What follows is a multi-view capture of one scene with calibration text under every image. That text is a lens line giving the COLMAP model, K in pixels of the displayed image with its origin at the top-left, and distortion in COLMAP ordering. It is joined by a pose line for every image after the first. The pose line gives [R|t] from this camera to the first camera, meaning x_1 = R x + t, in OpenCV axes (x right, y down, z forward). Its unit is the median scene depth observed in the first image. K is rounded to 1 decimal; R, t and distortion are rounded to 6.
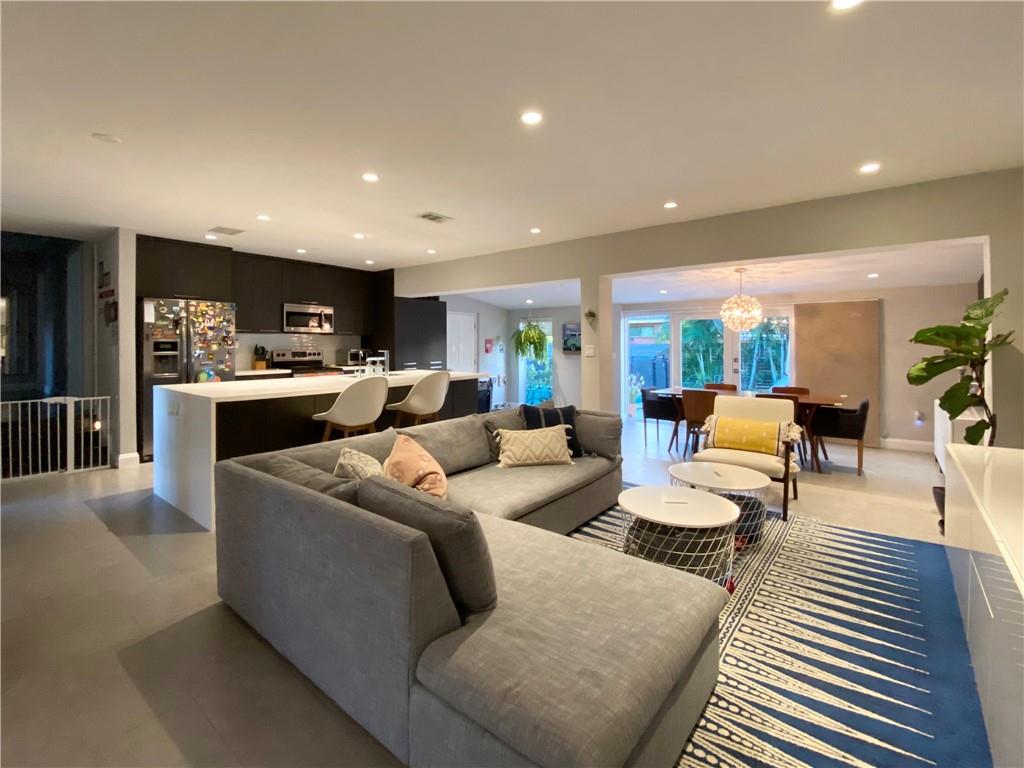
lens RADIAL K [[458.6, 0, 507.5], [0, 458.6, 342.9], [0, 0, 1]] dist [-0.001591, 0.000189]
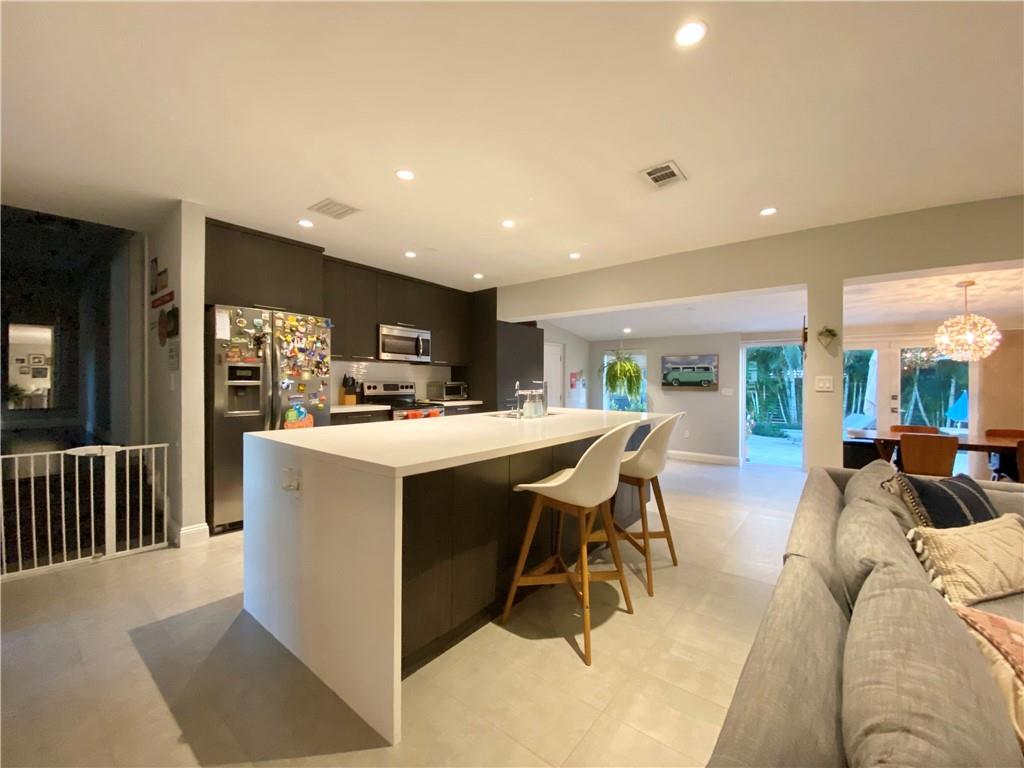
lens RADIAL K [[404.6, 0, 512.0], [0, 404.6, 384.0], [0, 0, 1]] dist [-0.000522, -0.000638]
pose [[0.999970, 0.006637, 0.004023, -0.323681], [-0.006669, 0.999946, 0.007952, 0.016444], [-0.003970, -0.007979, 0.999960, 0.357637]]
